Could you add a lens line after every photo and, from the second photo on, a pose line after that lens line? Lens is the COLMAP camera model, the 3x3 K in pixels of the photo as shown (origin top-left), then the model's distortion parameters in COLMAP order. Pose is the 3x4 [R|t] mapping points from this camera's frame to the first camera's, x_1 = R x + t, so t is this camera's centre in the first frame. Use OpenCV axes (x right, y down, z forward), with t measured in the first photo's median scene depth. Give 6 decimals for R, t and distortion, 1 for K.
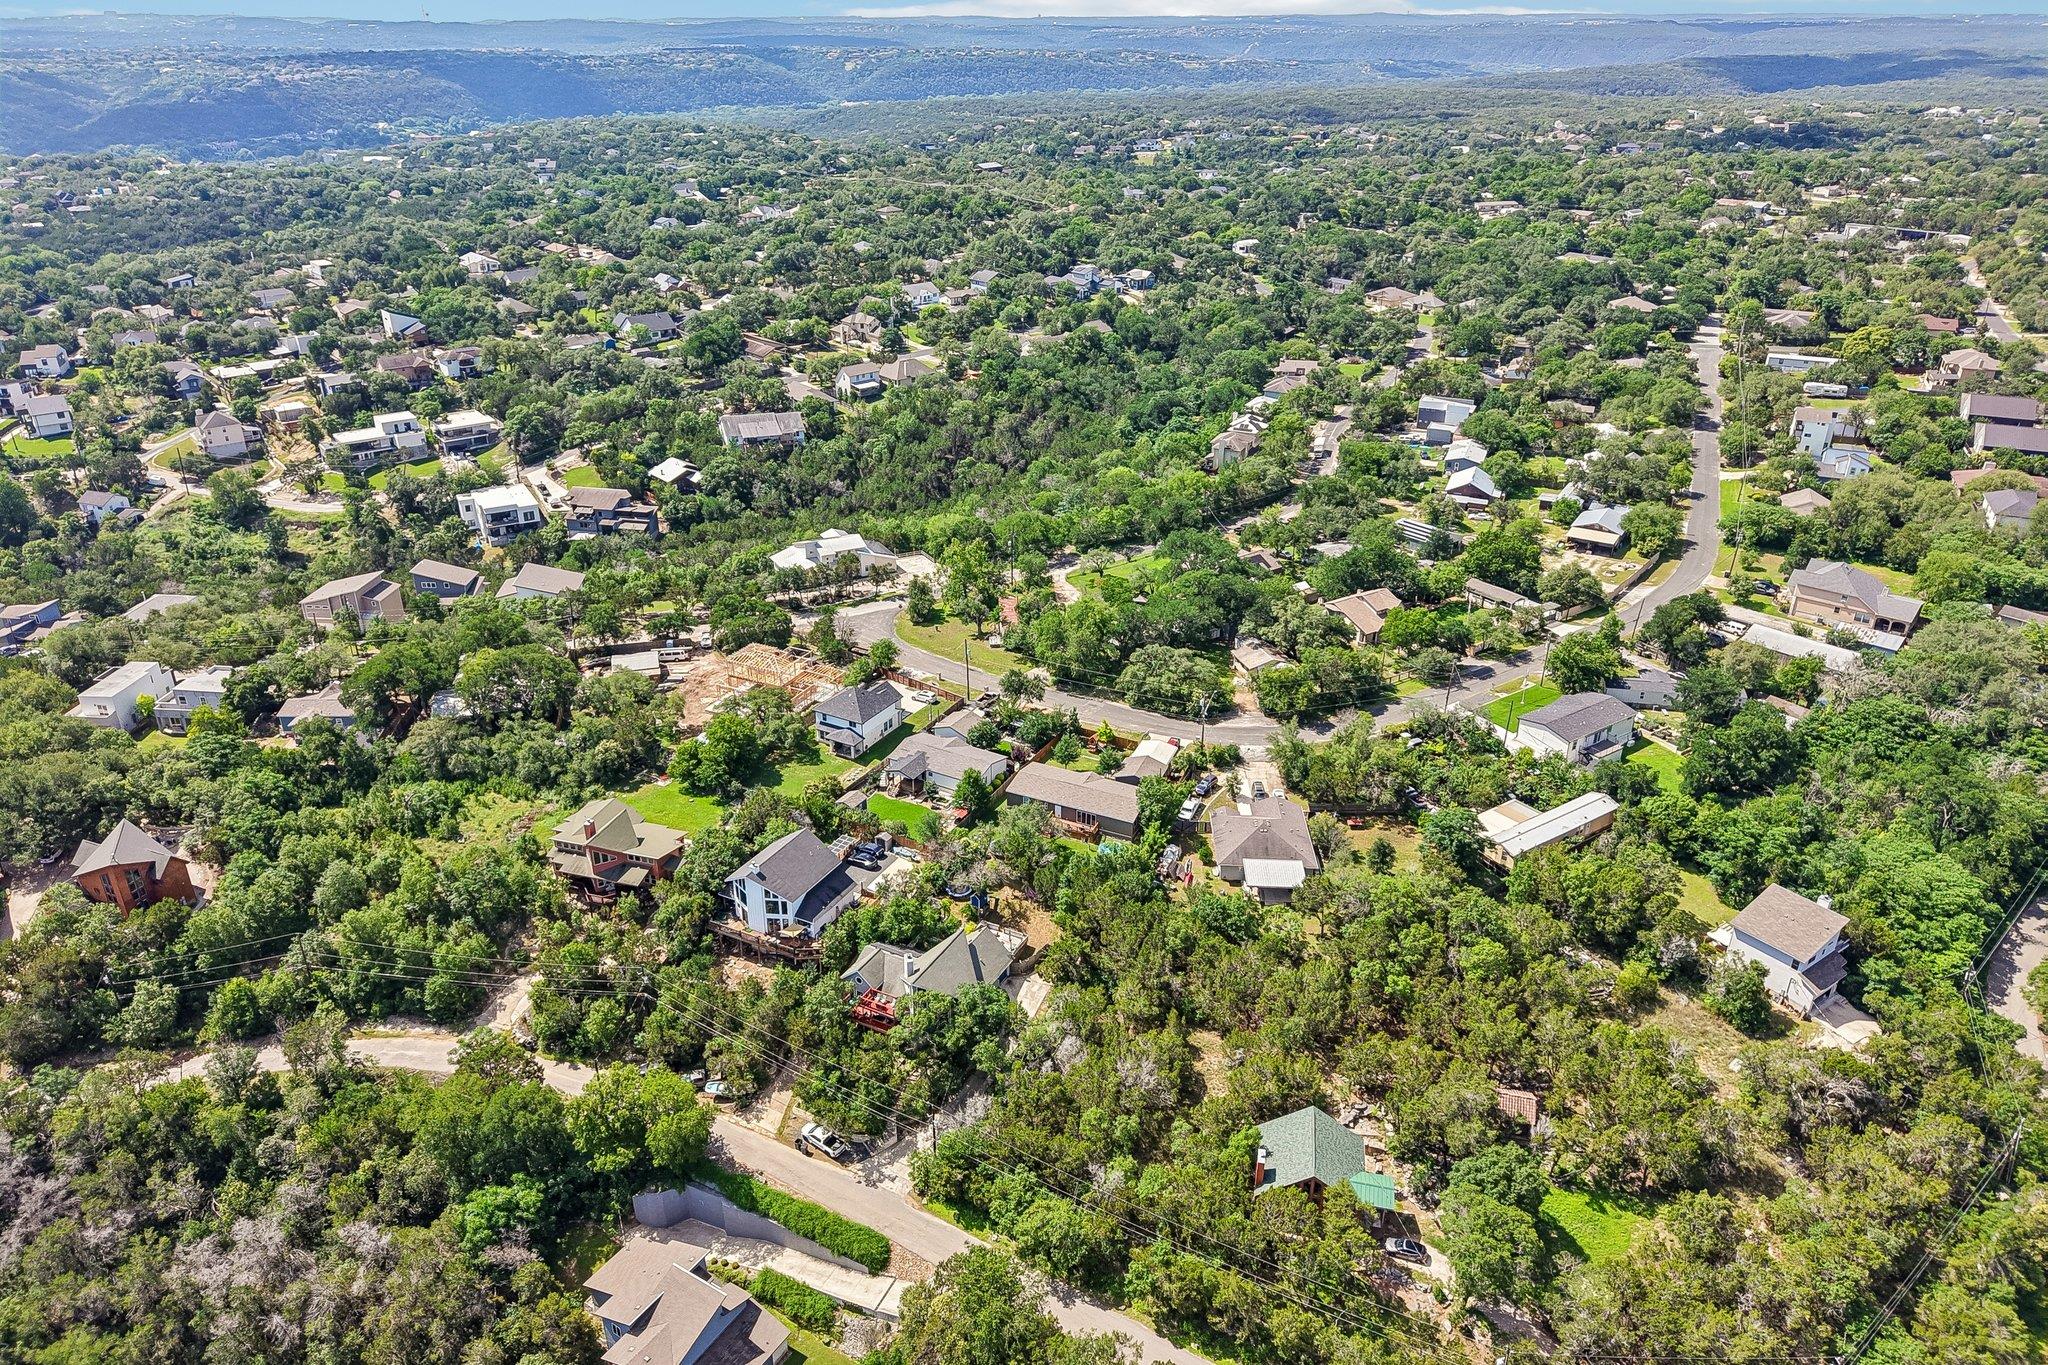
lens RADIAL K [[1350.0, 0, 1024.0], [0, 1350.0, 682.5], [0, 0, 1]] dist [0.019300, -0.037410]
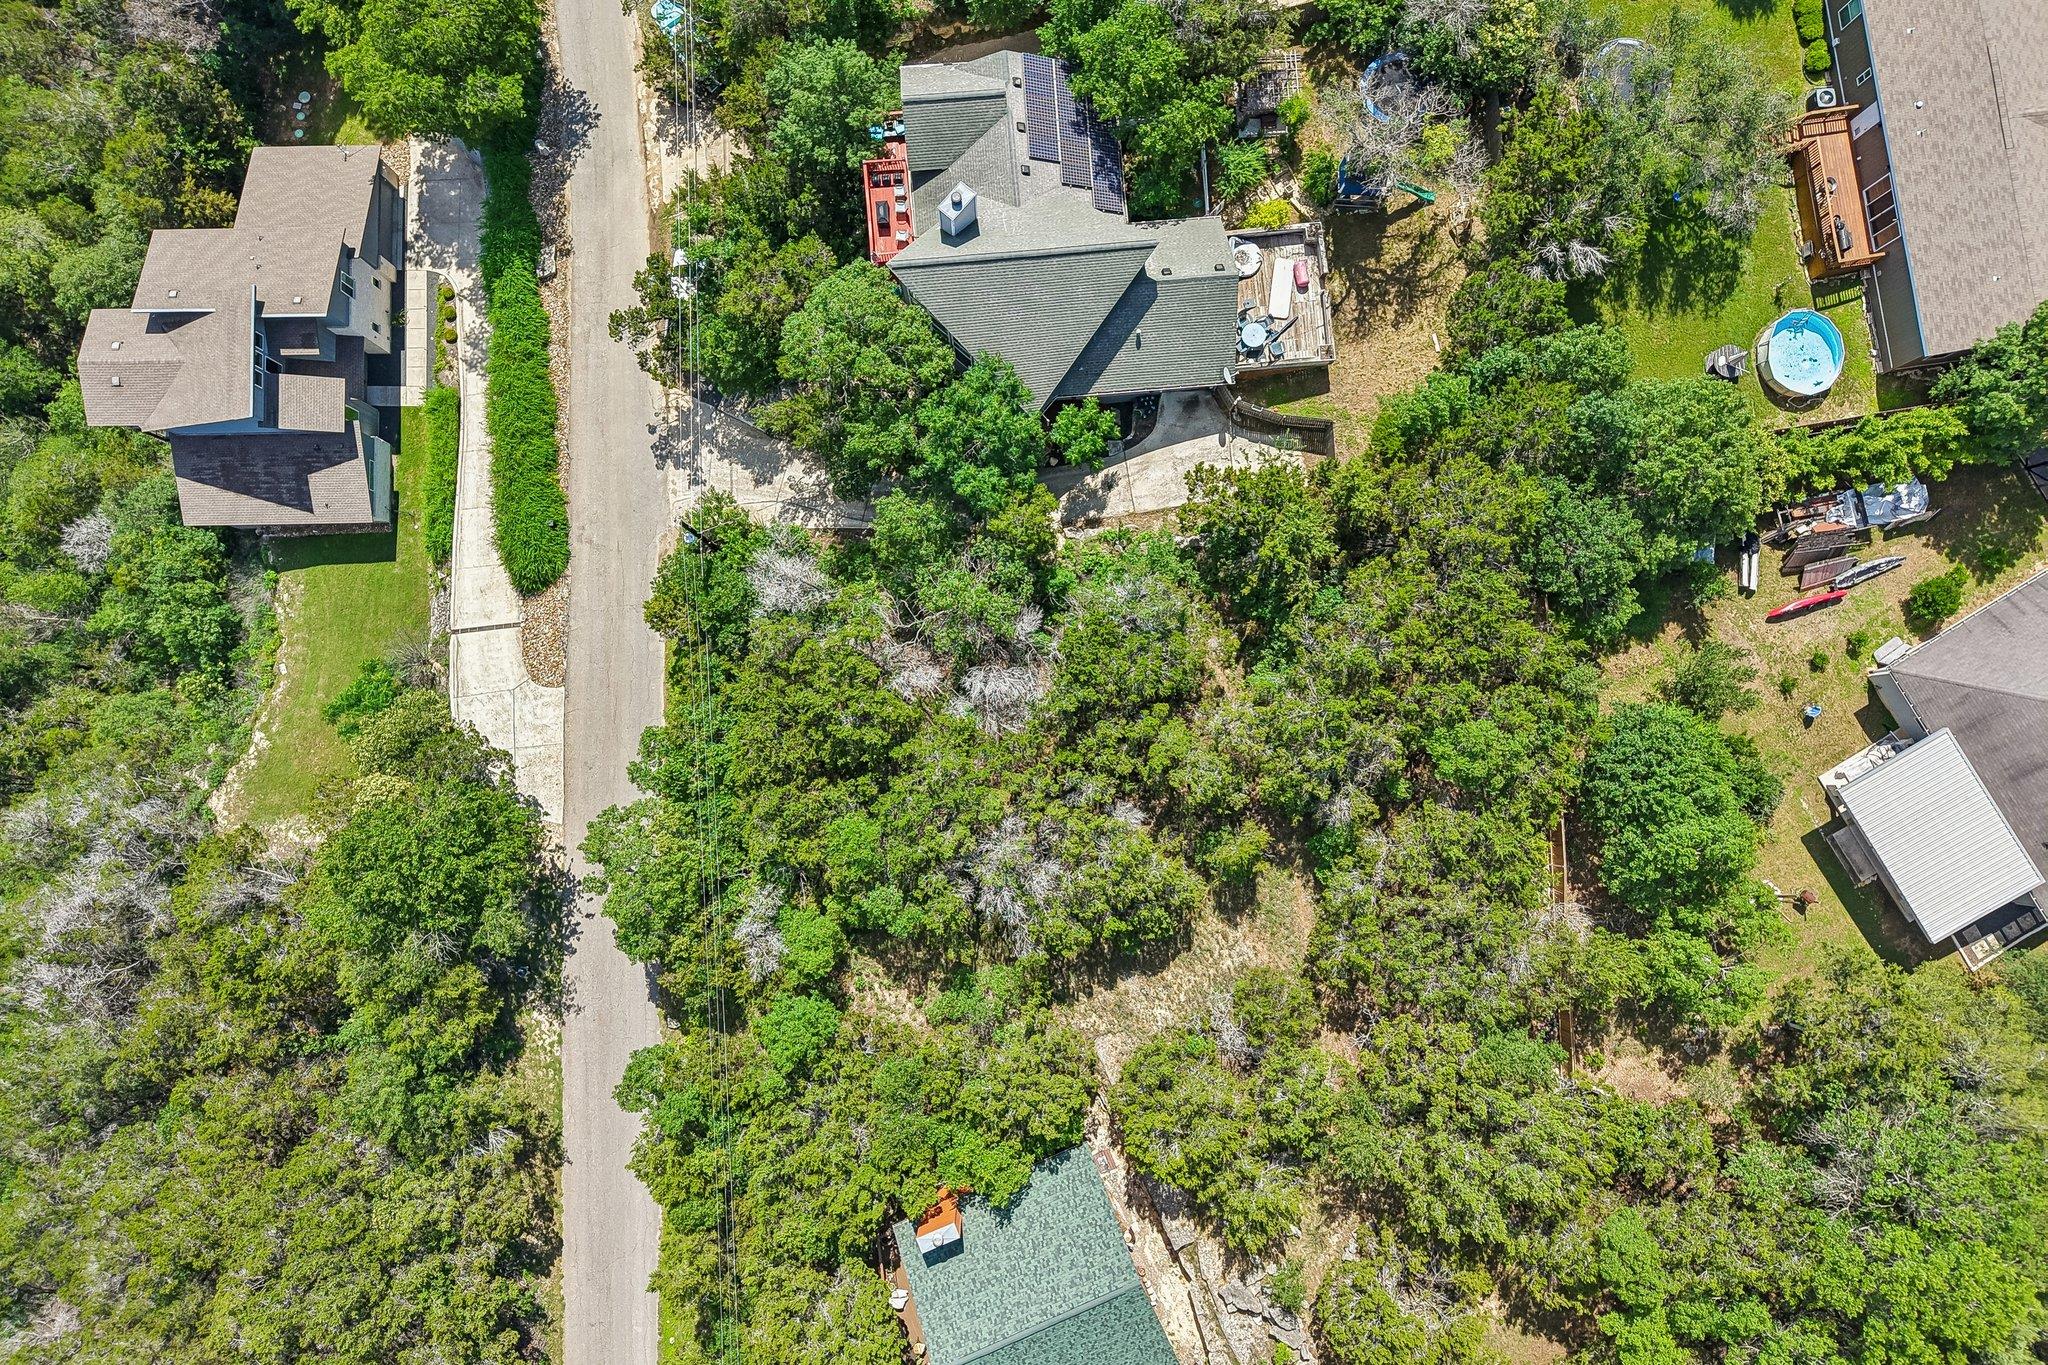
lens RADIAL K [[1350.0, 0, 1024.0], [0, 1350.0, 682.5], [0, 0, 1]] dist [0.019300, -0.037410]
pose [[0.548455, 0.834662, -0.050356, 0.030133], [-0.377203, 0.300706, 0.875953, -0.049724], [0.746267, -0.461427, 0.479761, 0.443675]]
